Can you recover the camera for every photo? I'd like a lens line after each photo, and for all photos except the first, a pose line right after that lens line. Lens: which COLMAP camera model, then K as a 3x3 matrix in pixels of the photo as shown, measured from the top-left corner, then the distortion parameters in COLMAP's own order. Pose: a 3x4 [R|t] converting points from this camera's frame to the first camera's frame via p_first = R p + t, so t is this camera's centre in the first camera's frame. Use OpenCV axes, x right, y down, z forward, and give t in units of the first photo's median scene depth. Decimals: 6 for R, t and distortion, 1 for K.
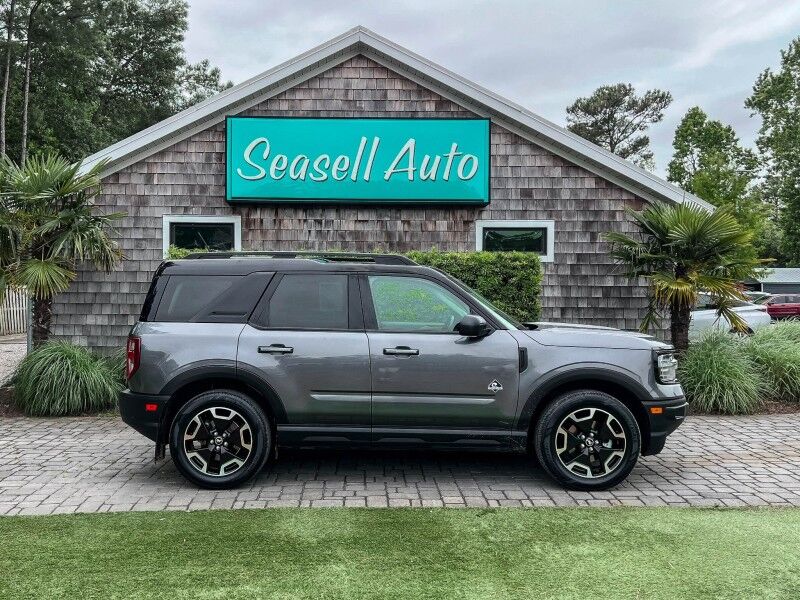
lens RADIAL K [[785.3, 0, 354.0], [0, 785.3, 300.0], [0, 0, 1]] dist [0.029059, -0.005502]
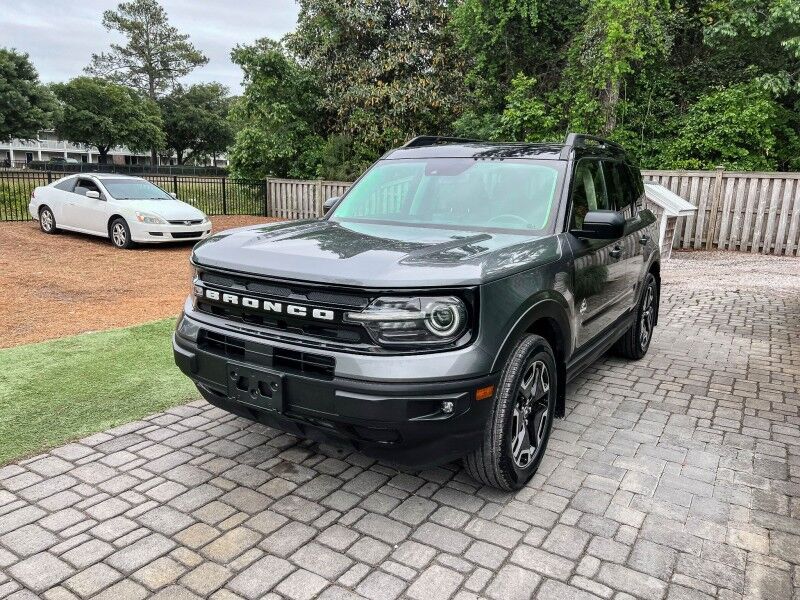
lens RADIAL K [[598.6, 0, 400.0], [0, 598.6, 300.0], [0, 0, 1]] dist [0.068440, -0.077014]
pose [[-0.509584, 0.155879, -0.846183, 0.397685], [-0.034482, 0.978963, 0.201104, -0.006036], [0.859729, 0.131658, -0.493489, 0.751824]]
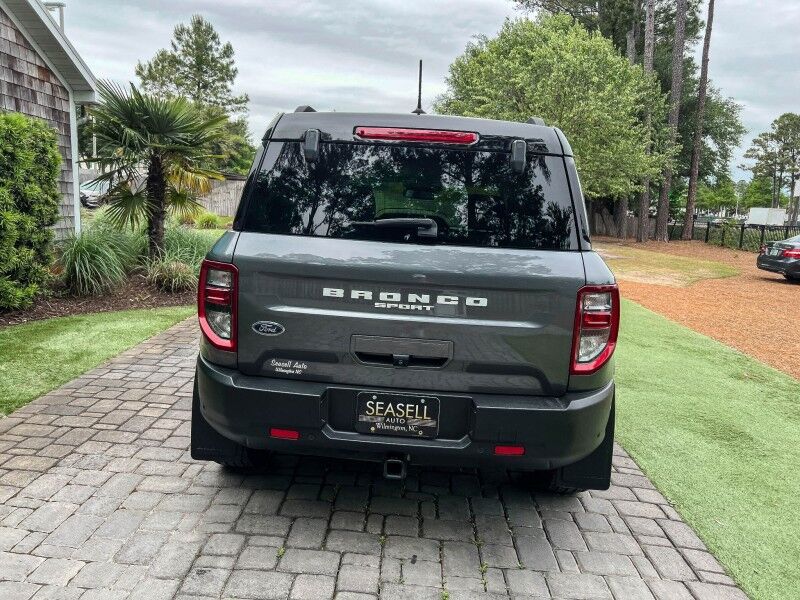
lens RADIAL K [[598.9, 0, 398.3], [0, 598.9, 291.4], [0, 0, 1]] dist [0.080887, -0.096223]
pose [[0.012697, -0.147710, 0.988949, -0.358336], [-0.046278, 0.987882, 0.148145, 0.000260], [-0.998848, -0.047648, 0.005707, 0.608711]]
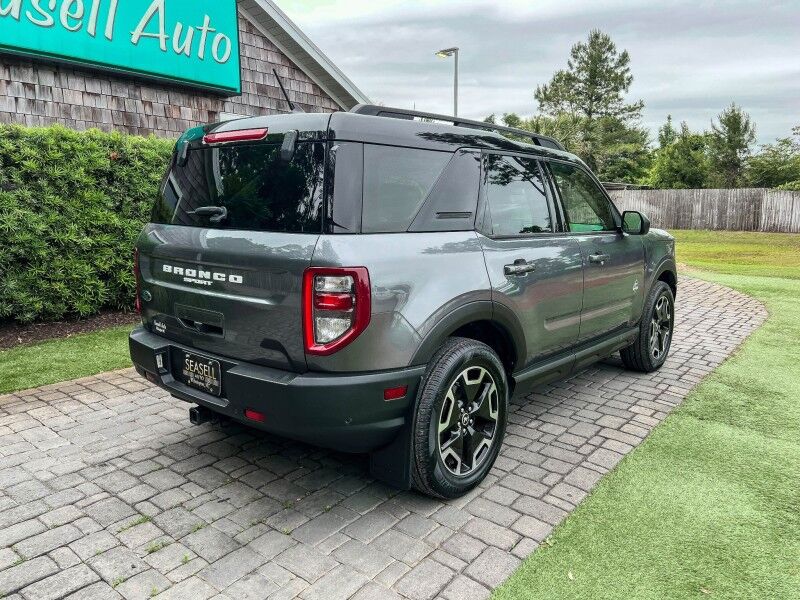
lens RADIAL K [[598.6, 0, 400.0], [0, 598.6, 300.0], [0, 0, 1]] dist [0.068440, -0.077014]
pose [[0.615347, -0.123362, 0.778543, -0.299395], [-0.000768, 0.987584, 0.157092, 0.004425], [-0.788256, -0.097264, 0.607612, 0.397859]]
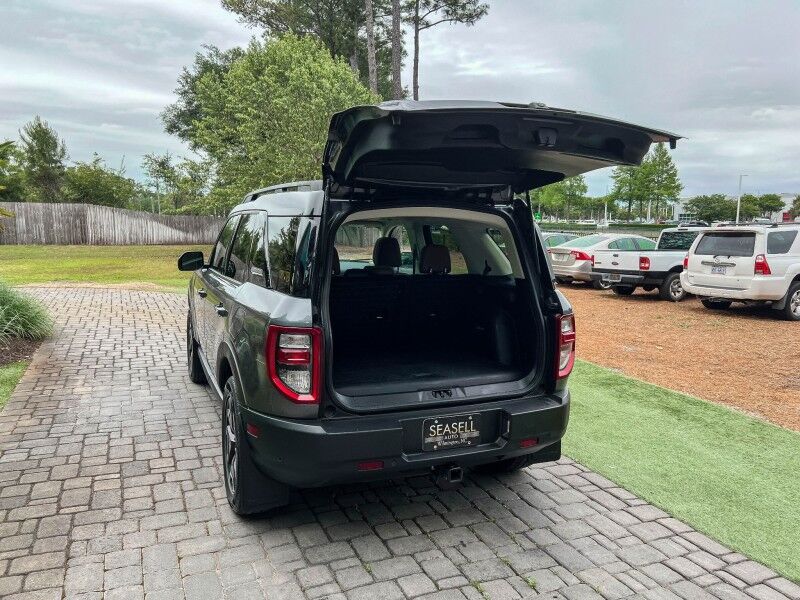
lens RADIAL K [[598.6, 0, 400.0], [0, 598.6, 300.0], [0, 0, 1]] dist [0.068440, -0.077014]
pose [[-0.423710, -0.126625, 0.896903, -0.376288], [-0.011824, 0.990869, 0.134305, -0.018293], [-0.905721, 0.046302, -0.421339, 0.734387]]
